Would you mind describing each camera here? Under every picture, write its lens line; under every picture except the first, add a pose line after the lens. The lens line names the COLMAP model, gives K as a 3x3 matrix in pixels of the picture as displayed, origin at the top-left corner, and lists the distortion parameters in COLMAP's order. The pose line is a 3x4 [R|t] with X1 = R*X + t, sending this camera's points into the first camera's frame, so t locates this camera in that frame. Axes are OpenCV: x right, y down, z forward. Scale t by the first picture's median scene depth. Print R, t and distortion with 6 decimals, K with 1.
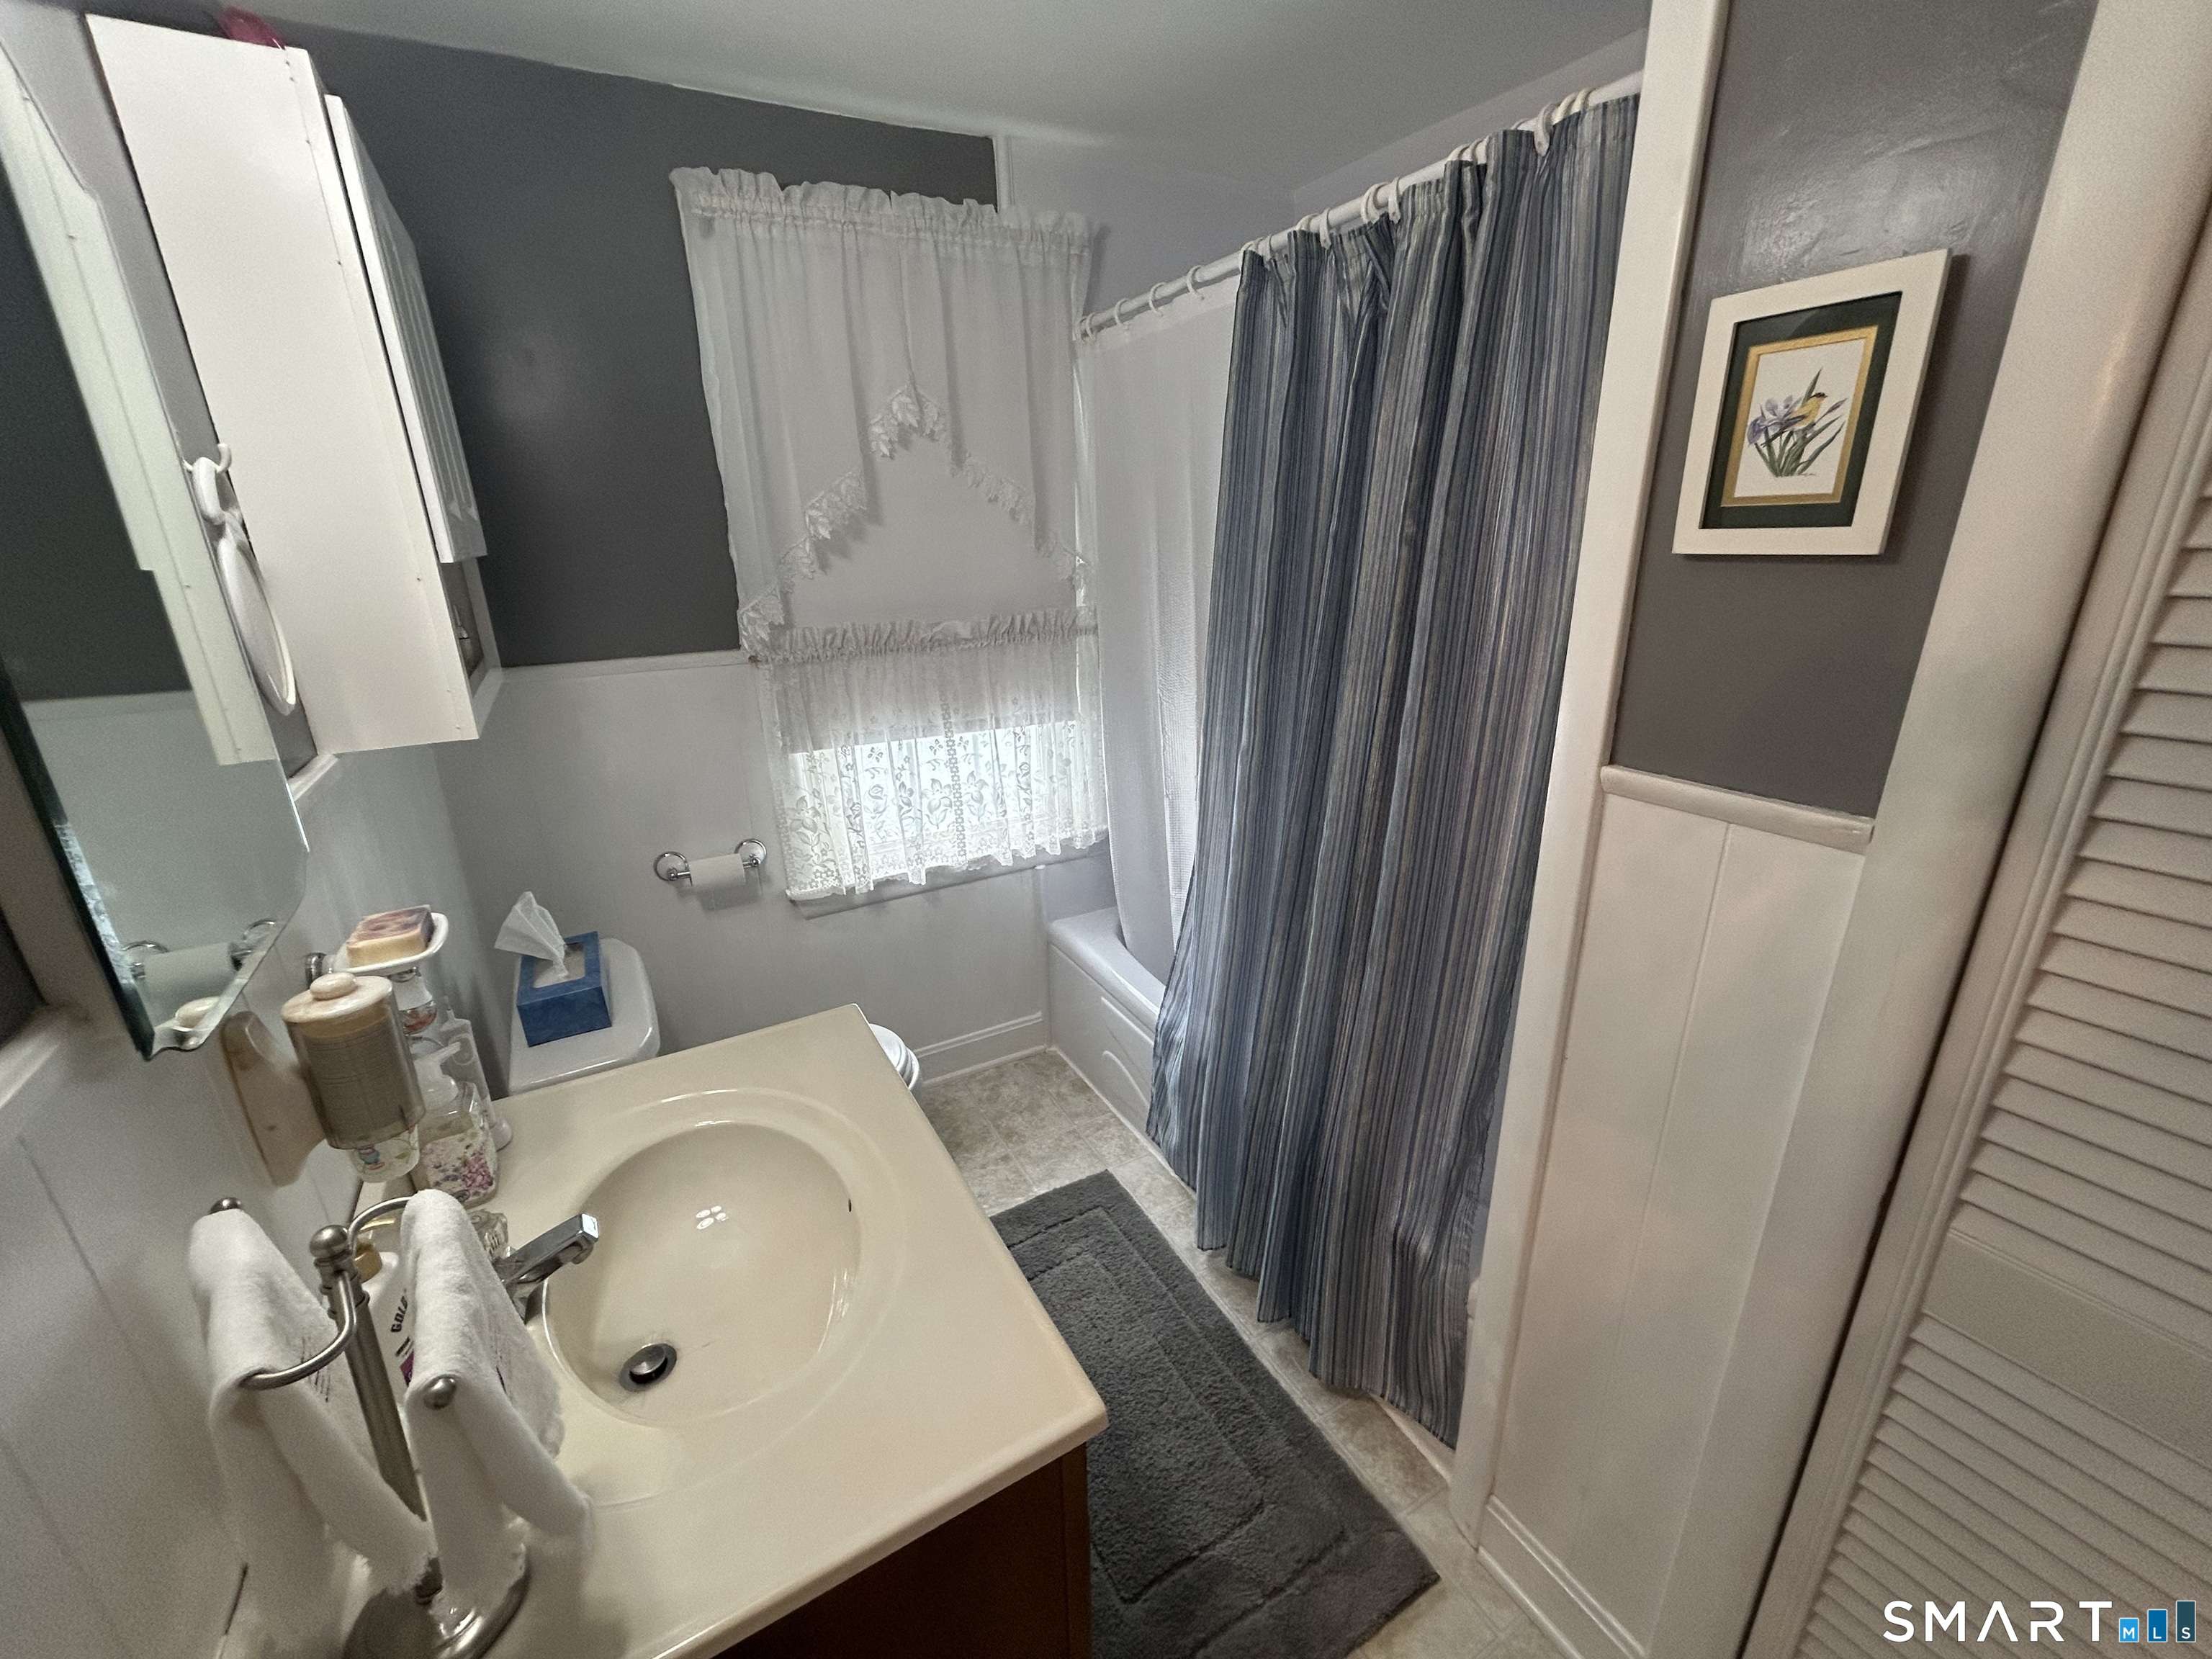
lens RADIAL K [[901.4, 0, 1109.5], [0, 901.4, 823.0], [0, 0, 1]] dist [0.002098, -0.000757]
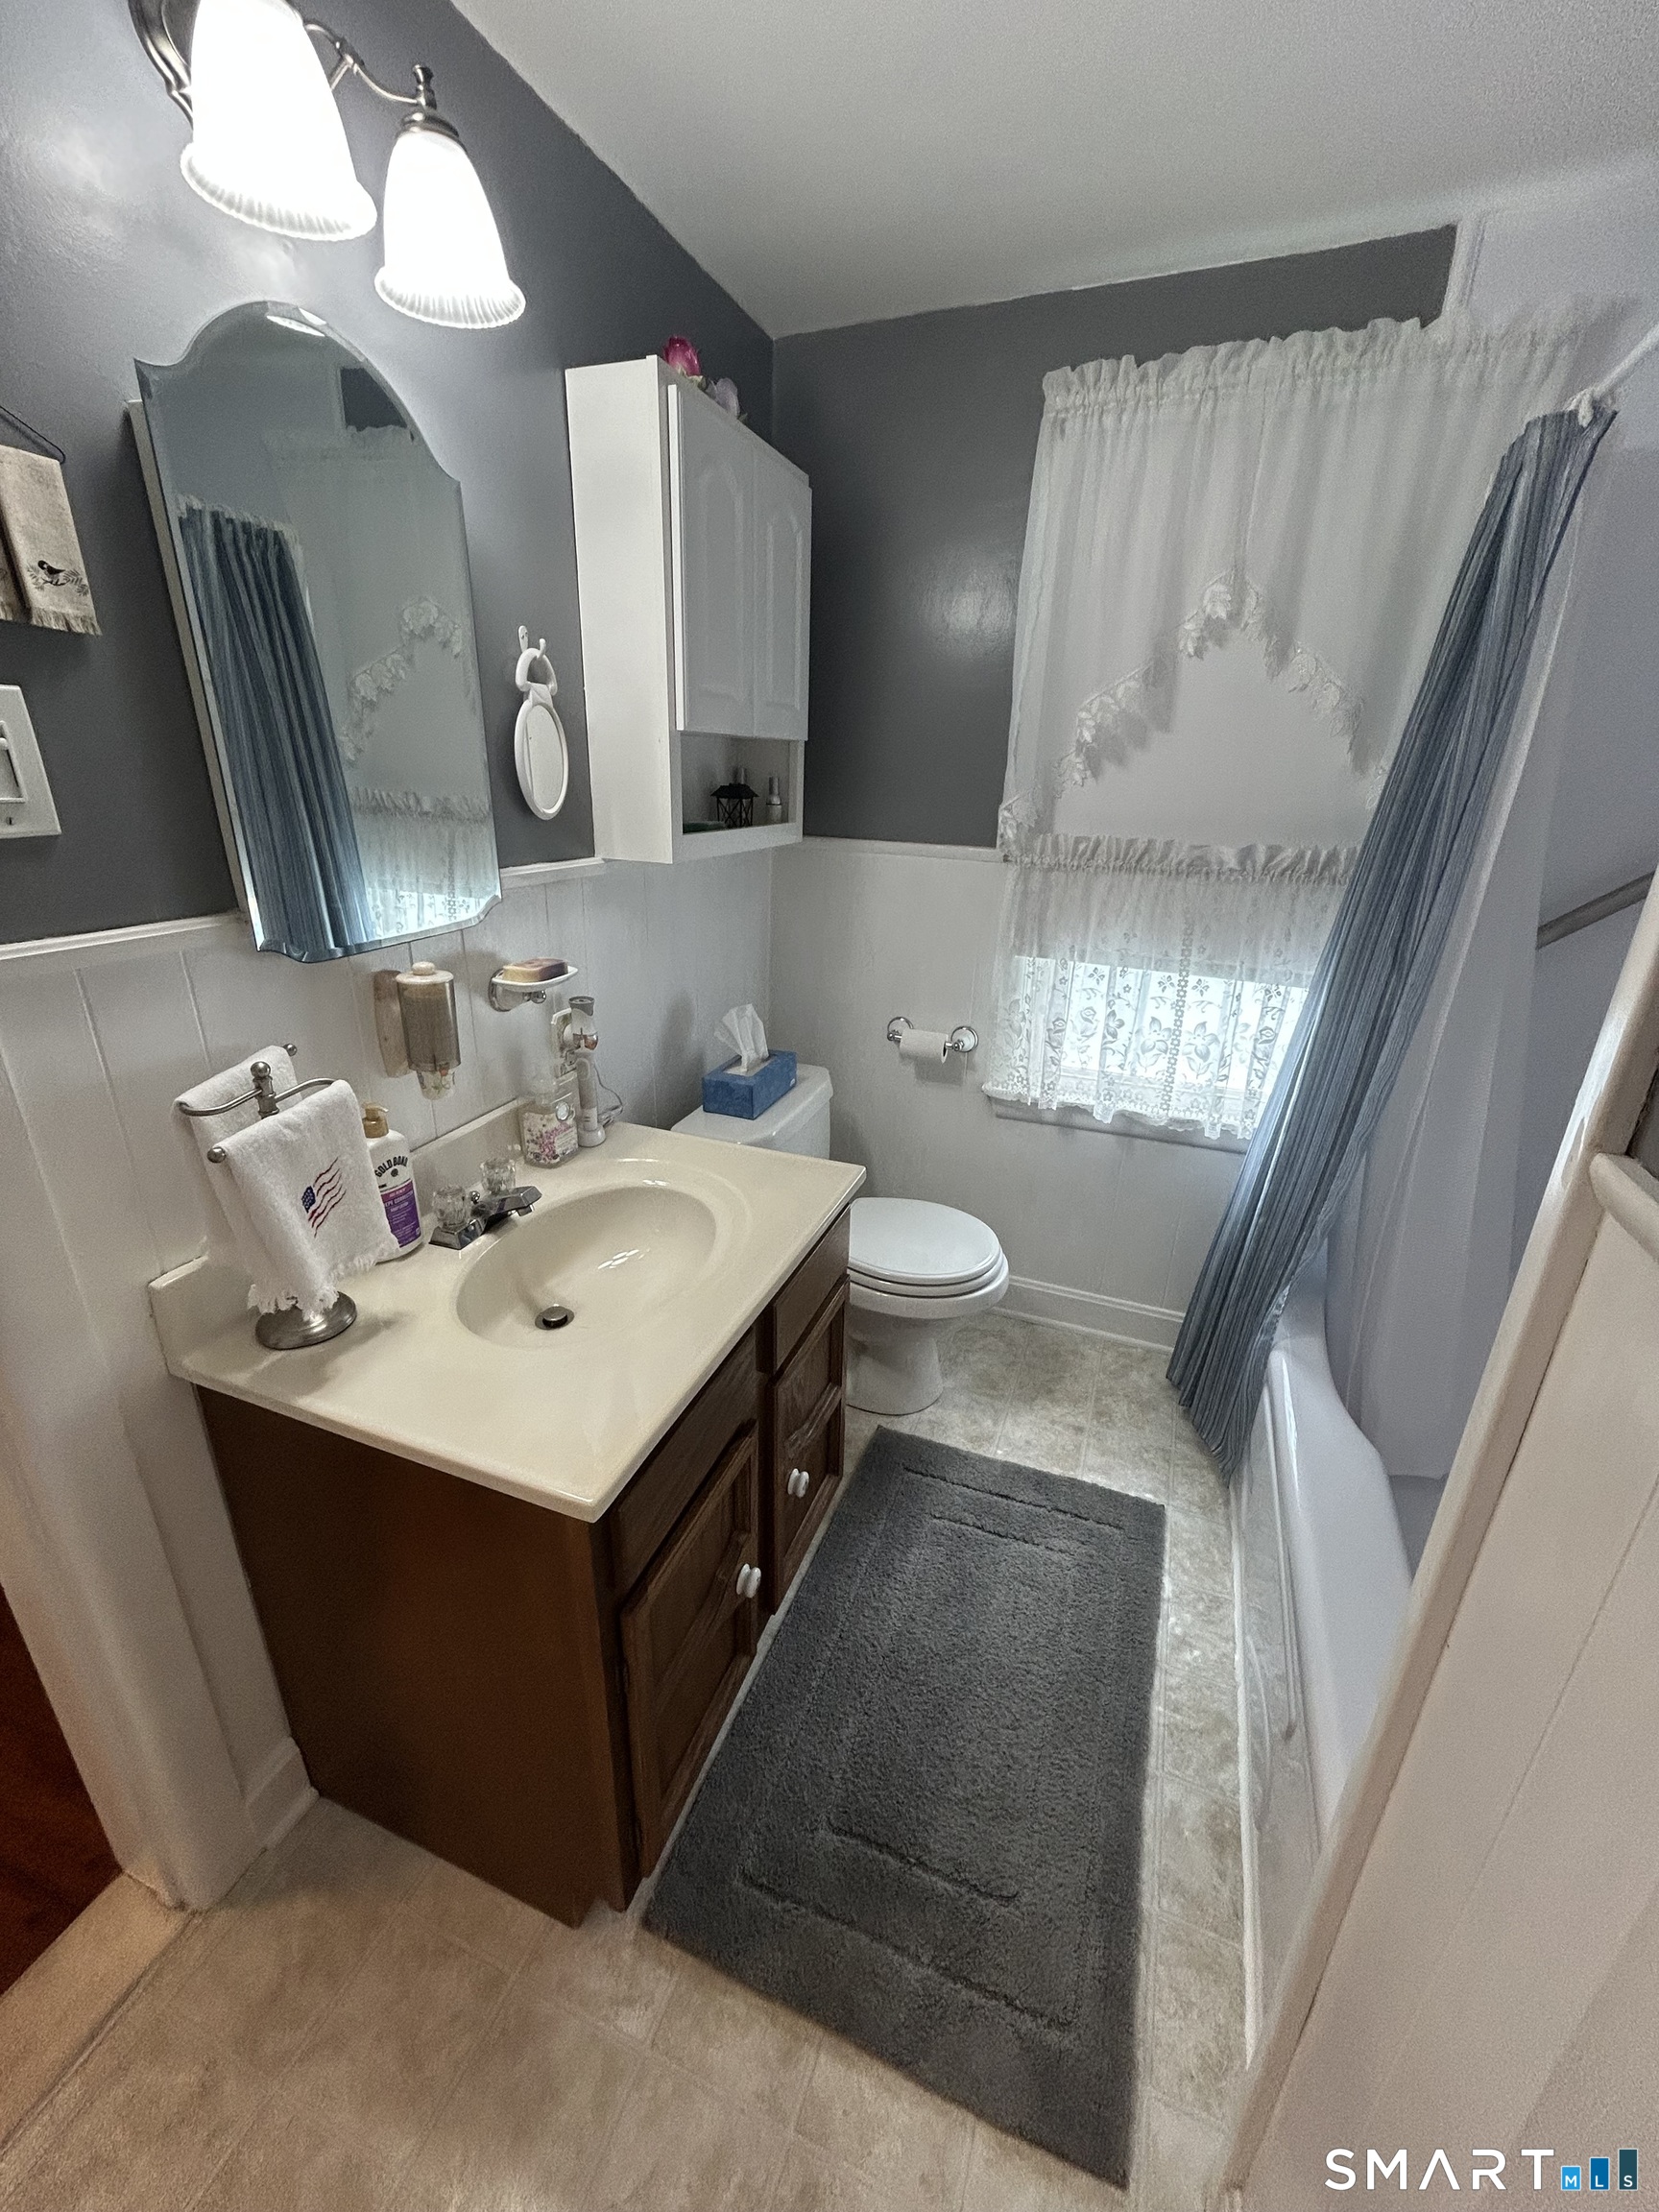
lens RADIAL K [[901.4, 0, 822.0], [0, 901.4, 1099.1], [0, 0, 1]] dist [0.002098, -0.000757]
pose [[0.630120, 0.309002, -0.712367, 0.285321], [-0.284937, 0.945425, 0.158056, -0.020546], [0.722330, 0.103385, 0.683777, 0.148924]]
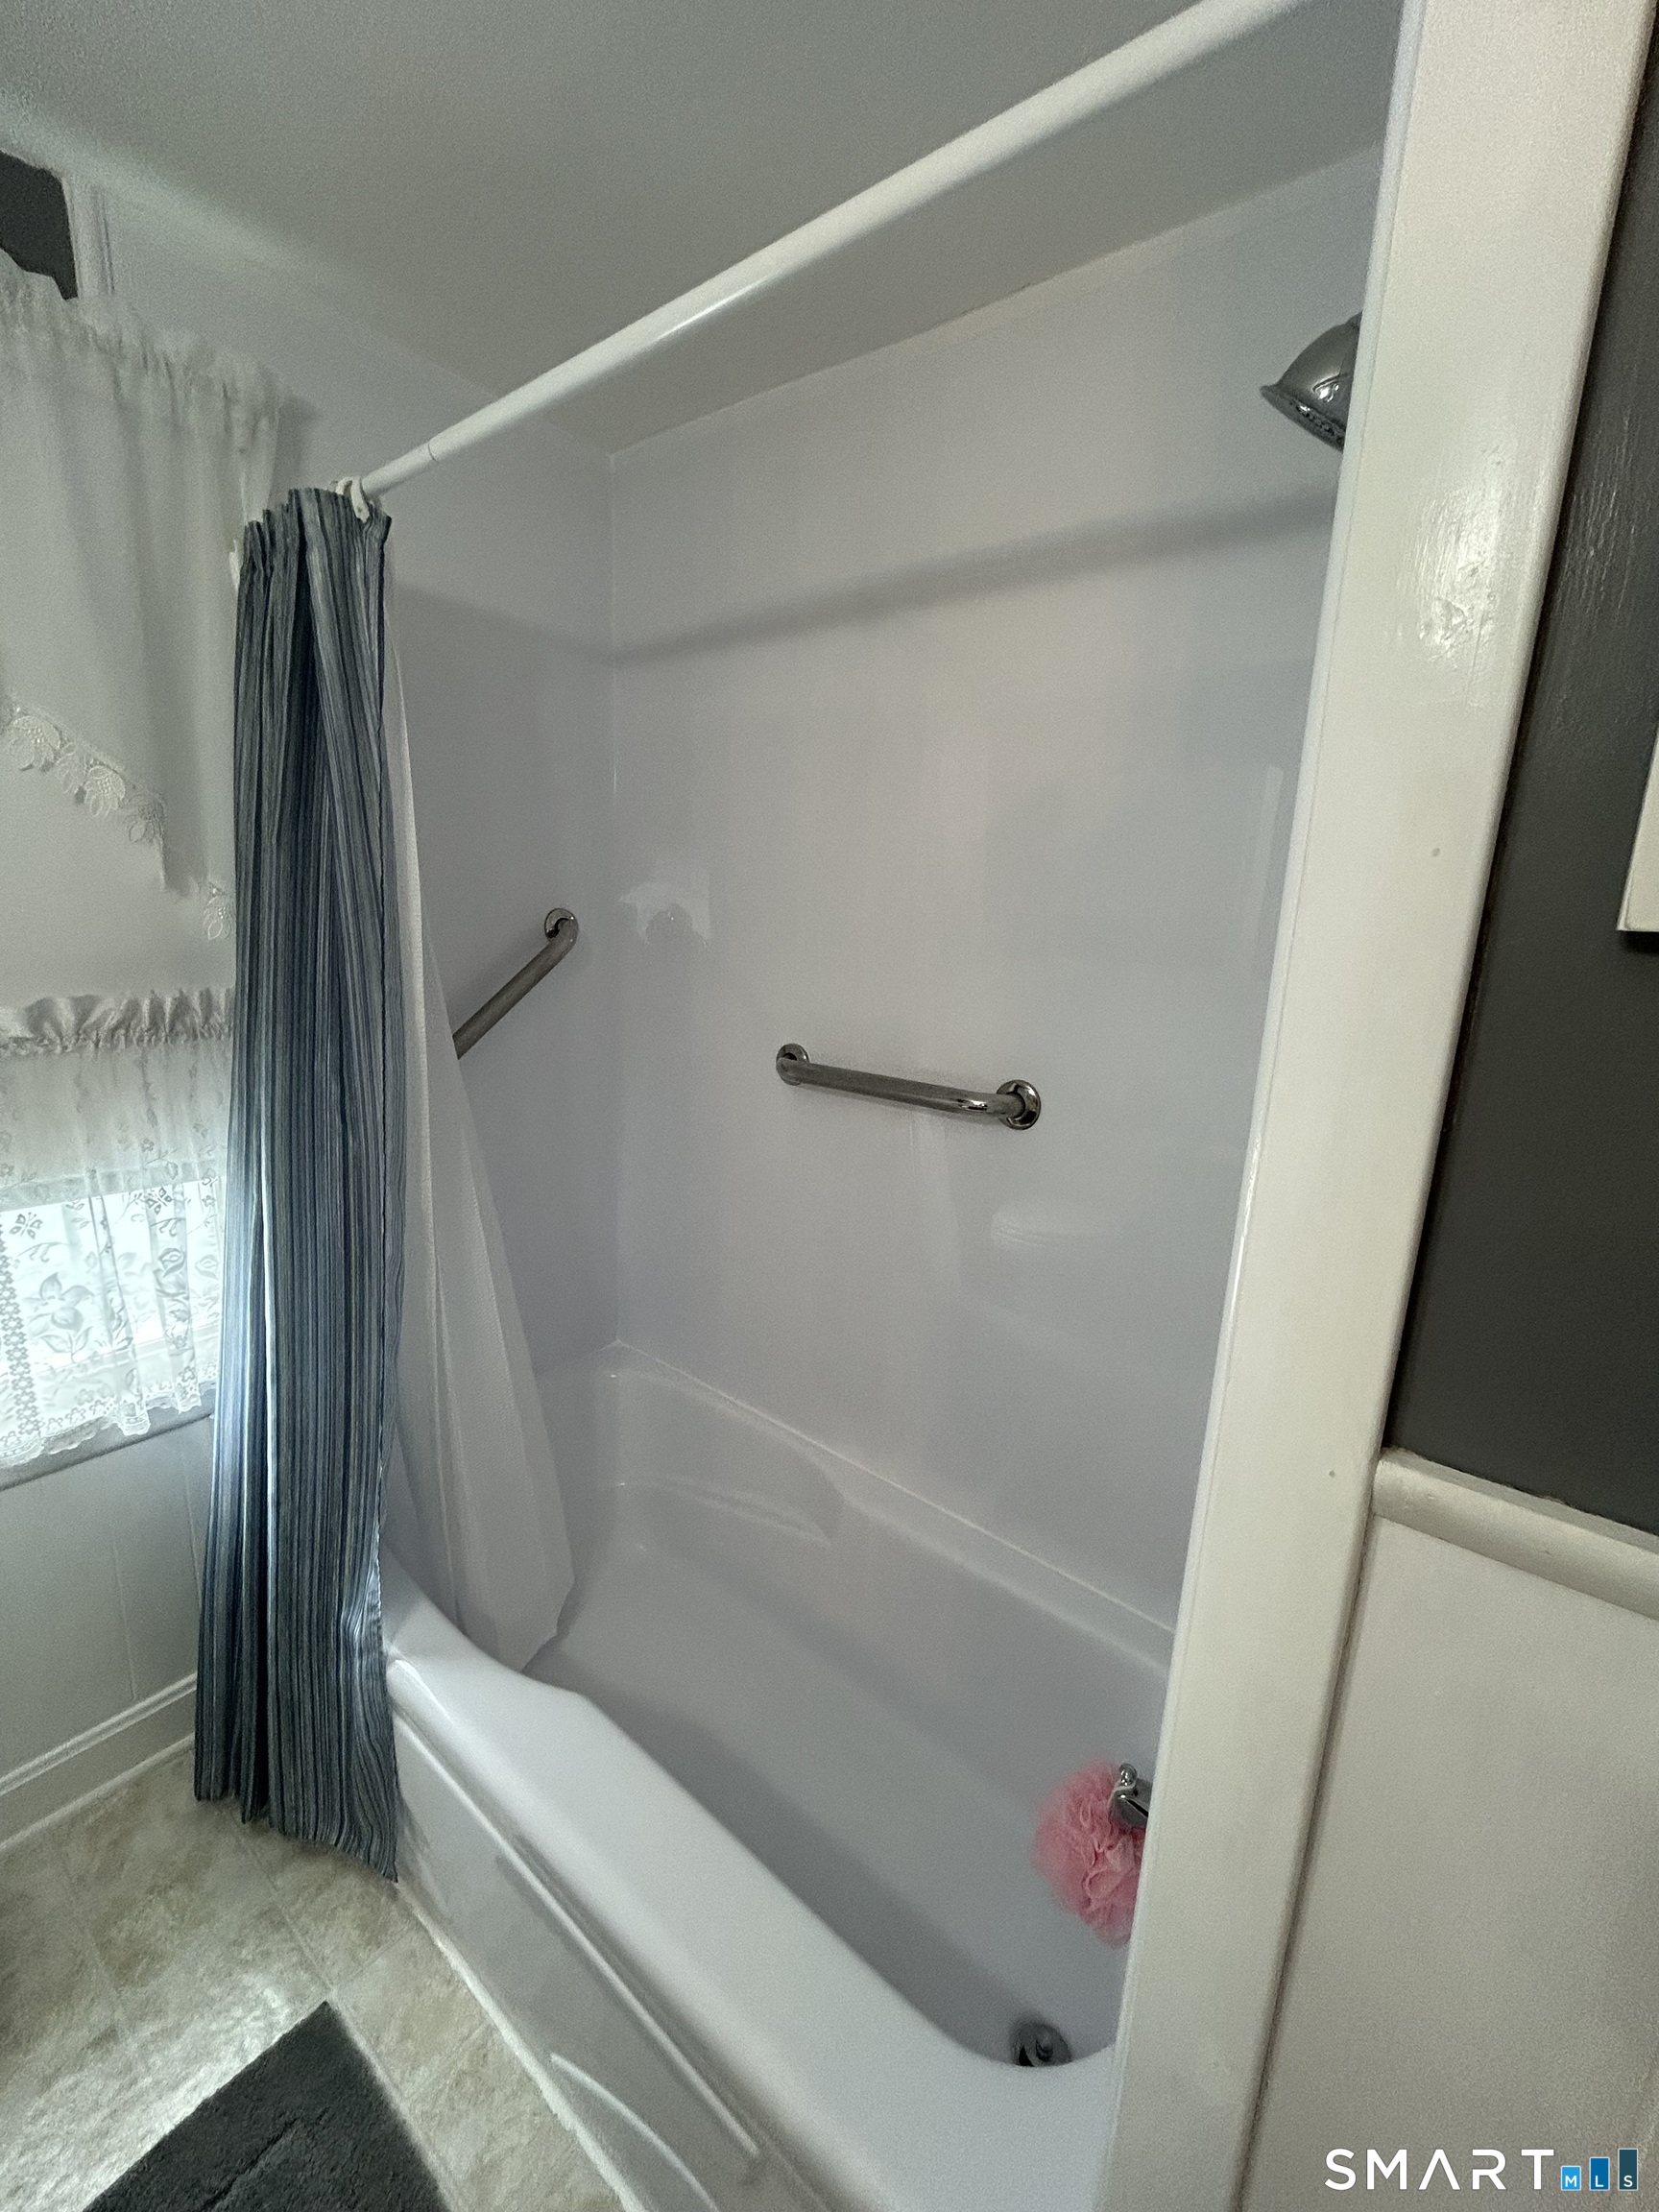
lens RADIAL K [[901.4, 0, 843.3], [0, 901.4, 1103.5], [0, 0, 1]] dist [0.002098, -0.000757]
pose [[0.919492, -0.020693, 0.392563, 0.083902], [0.061871, 0.993785, -0.092534, -0.086973], [-0.388209, 0.109373, 0.915058, 0.322939]]
